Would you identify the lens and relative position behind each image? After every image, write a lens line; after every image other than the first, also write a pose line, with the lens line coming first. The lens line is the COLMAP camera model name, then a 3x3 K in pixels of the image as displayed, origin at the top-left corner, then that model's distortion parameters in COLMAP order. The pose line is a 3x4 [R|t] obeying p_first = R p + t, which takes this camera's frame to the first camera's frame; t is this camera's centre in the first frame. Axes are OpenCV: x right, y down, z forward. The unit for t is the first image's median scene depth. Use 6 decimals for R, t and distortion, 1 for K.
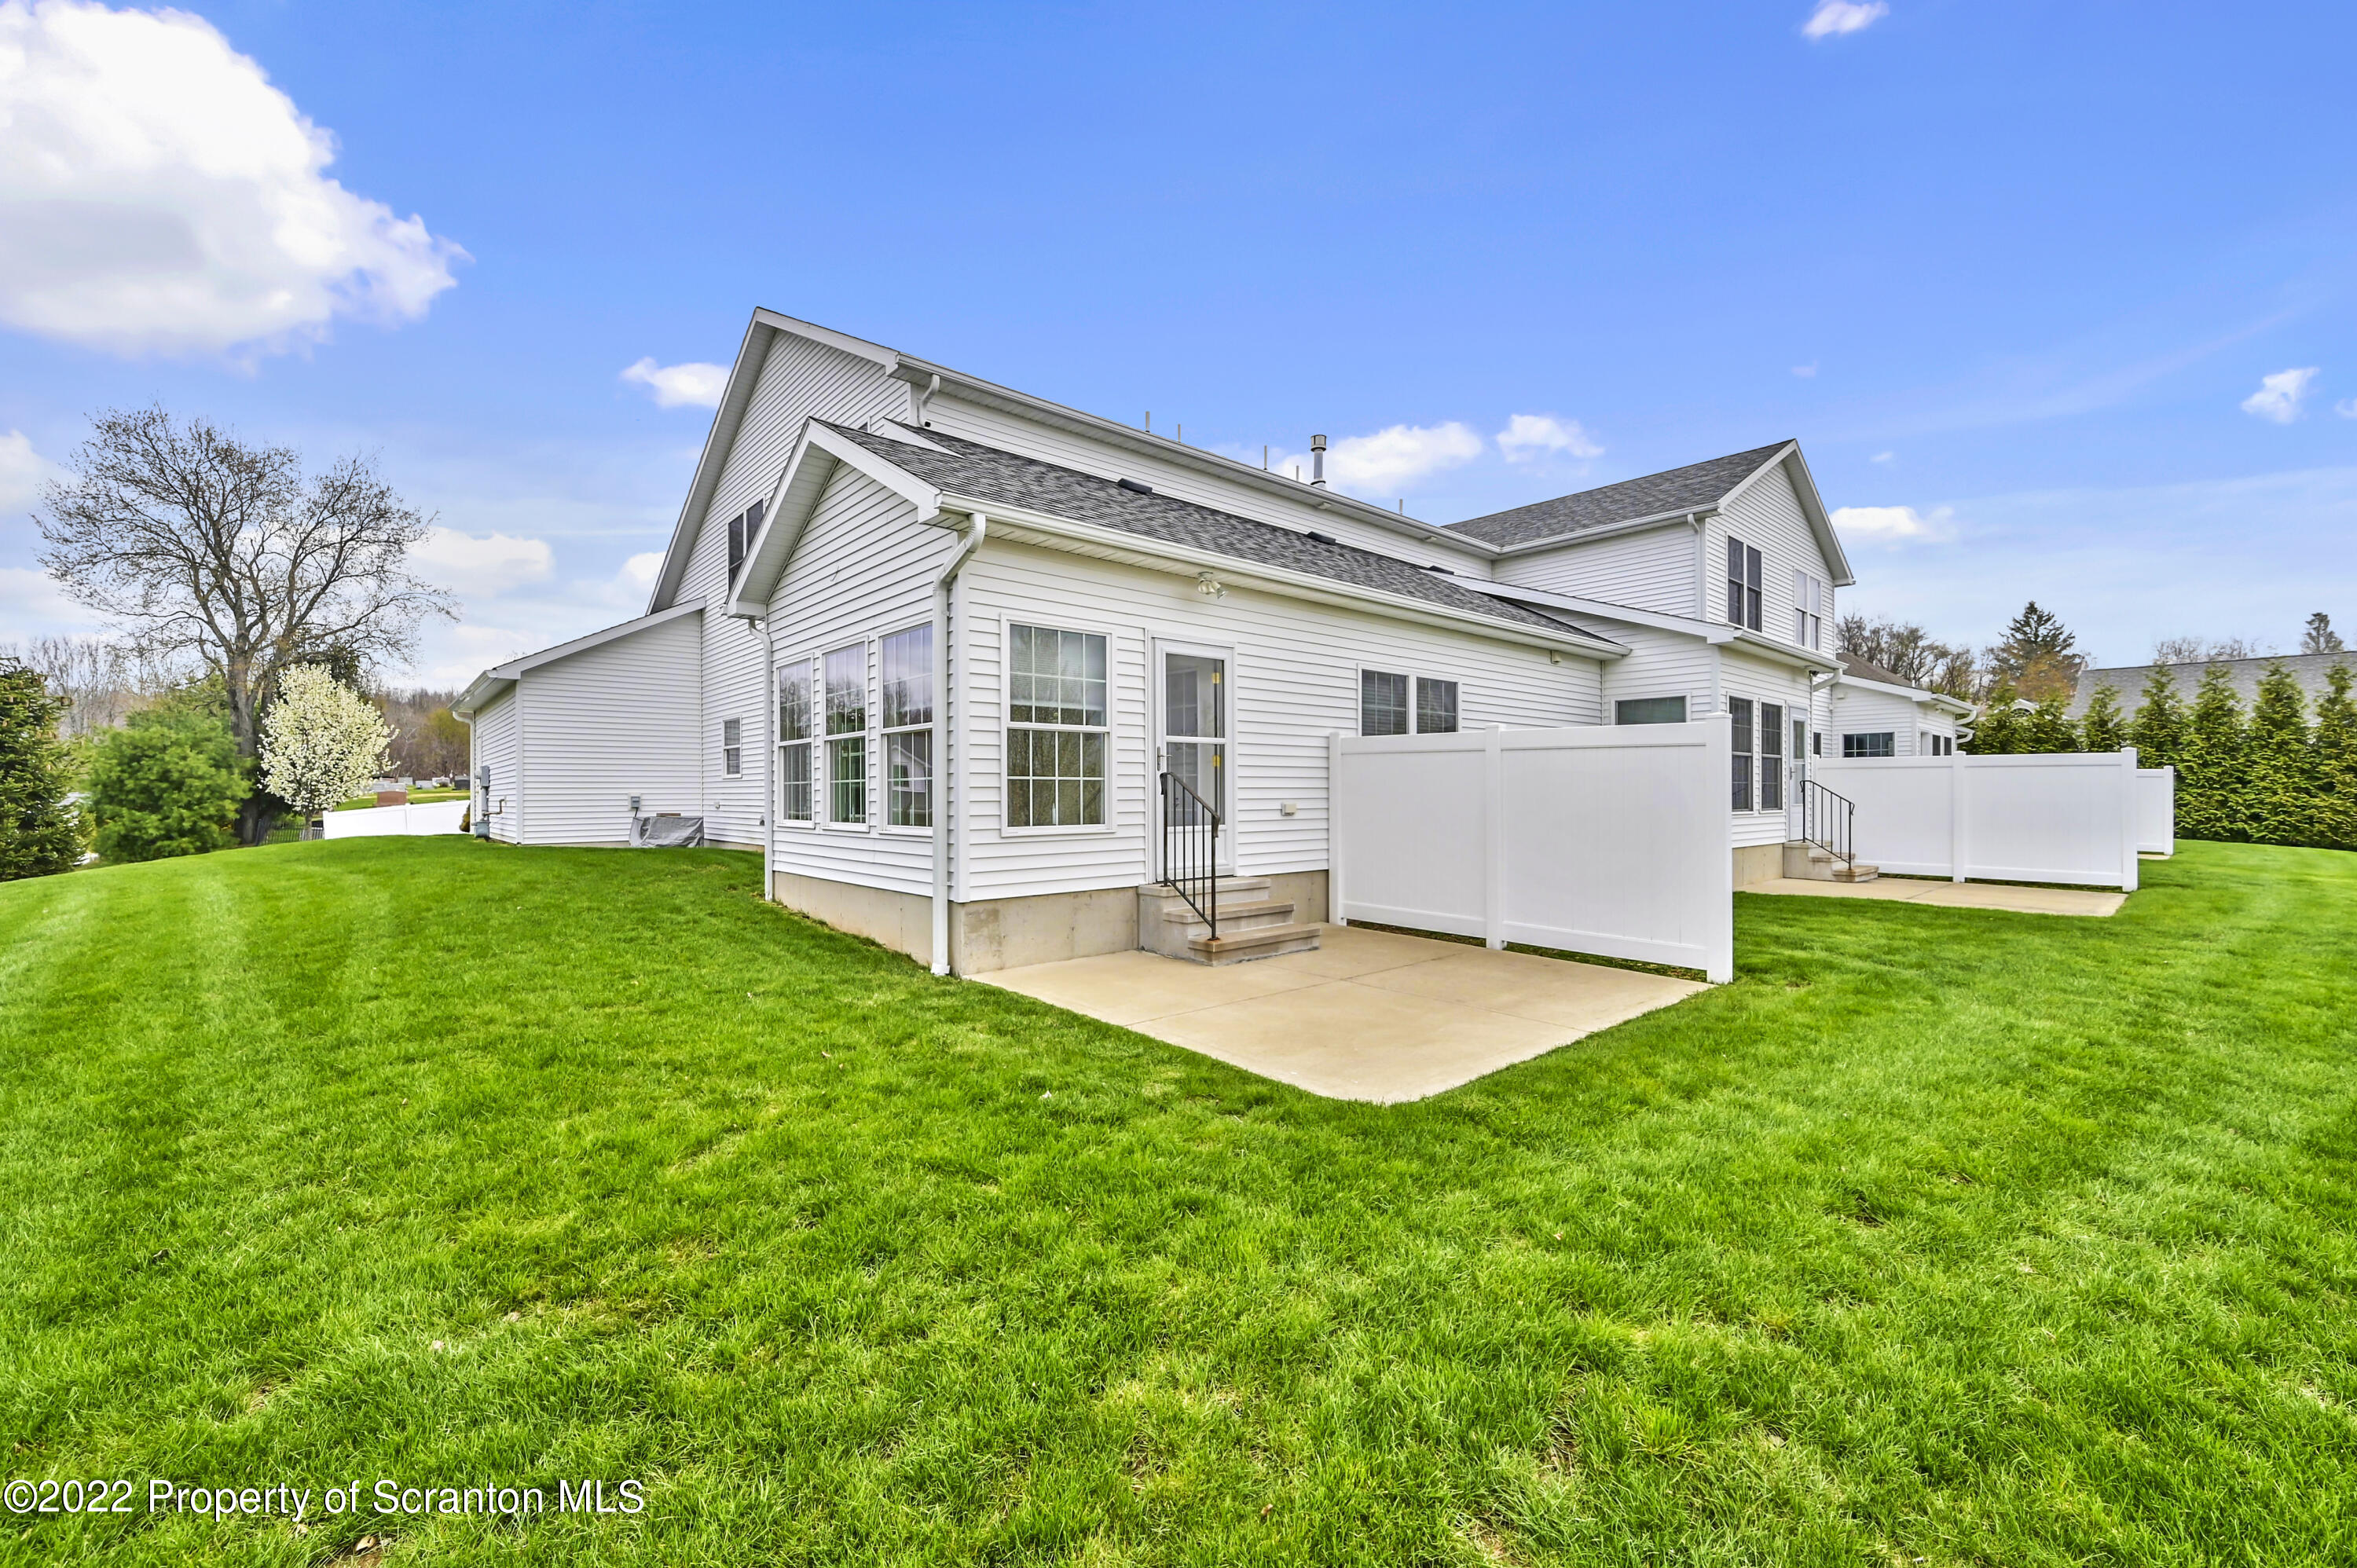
lens RADIAL K [[934.1, 0, 1191.3], [0, 934.1, 791.0], [0, 0, 1]] dist [0.000113, 0.000086]
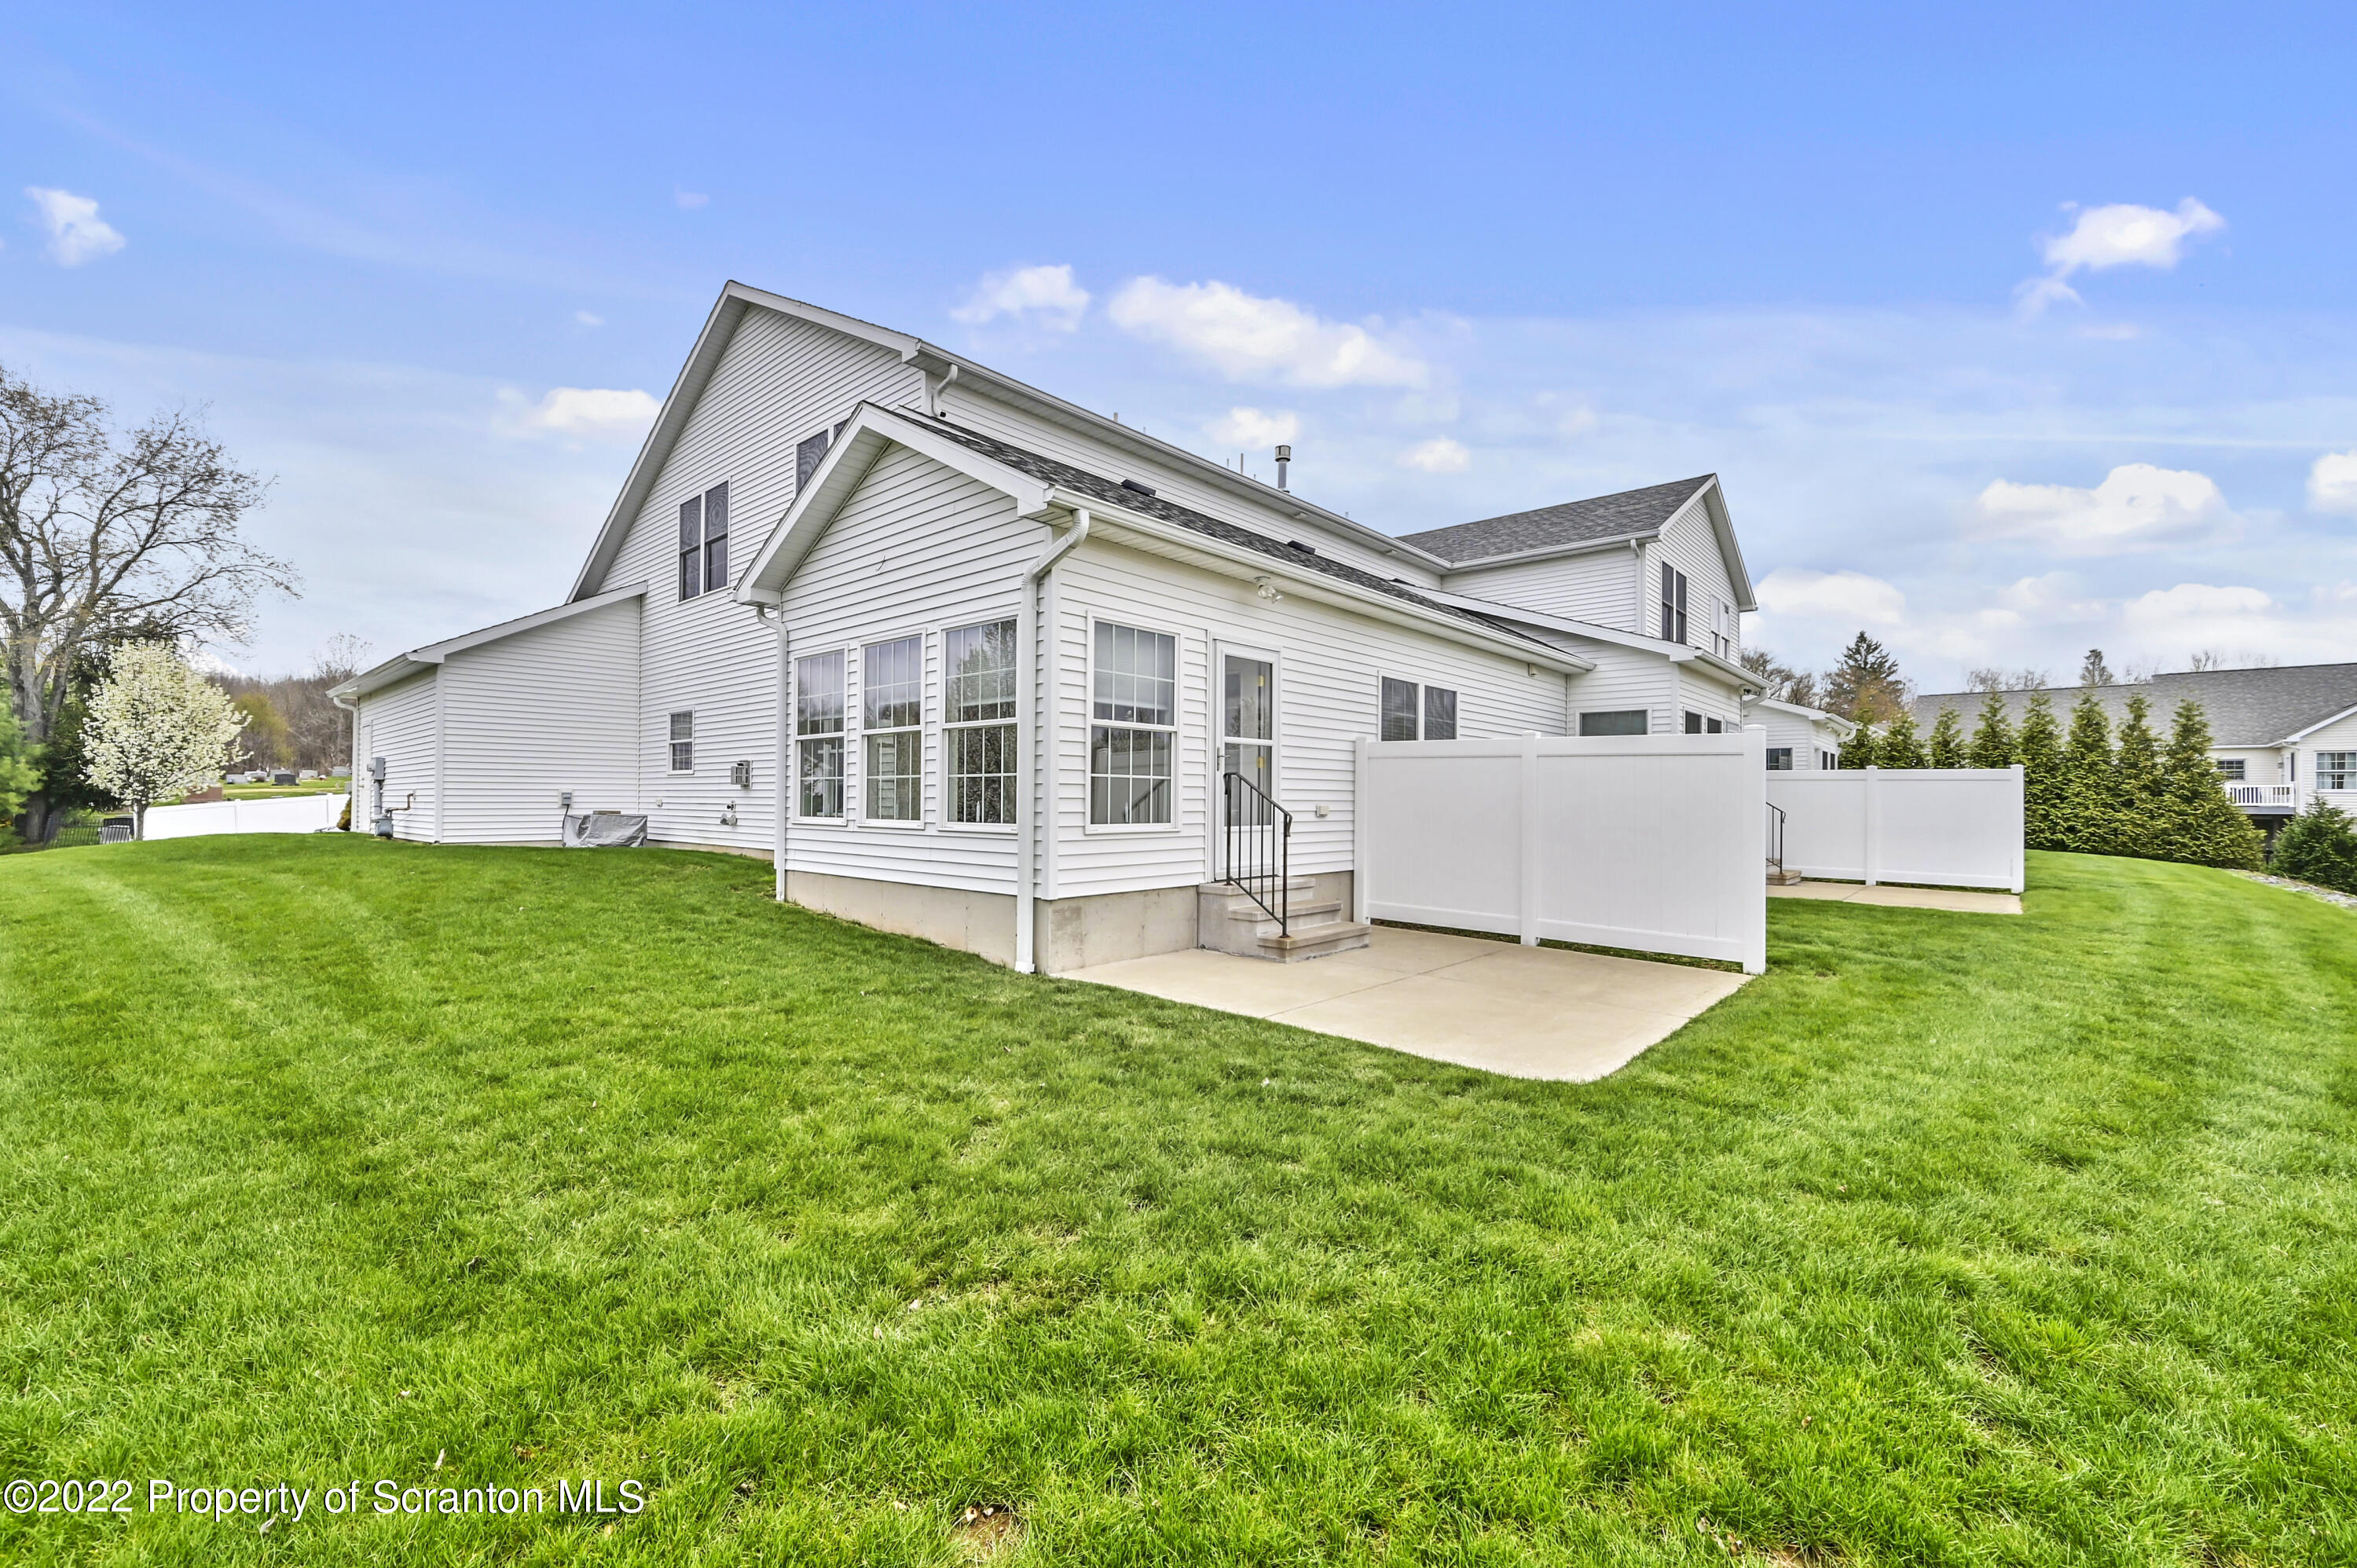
lens RADIAL K [[934.1, 0, 1222.0], [0, 934.1, 792.7], [0, 0, 1]] dist [0.000113, 0.000086]
pose [[0.993430, 0.012034, 0.113805, -0.150378], [-0.011667, 0.999924, -0.003889, 0.005711], [-0.113843, 0.002535, 0.993495, -0.007187]]
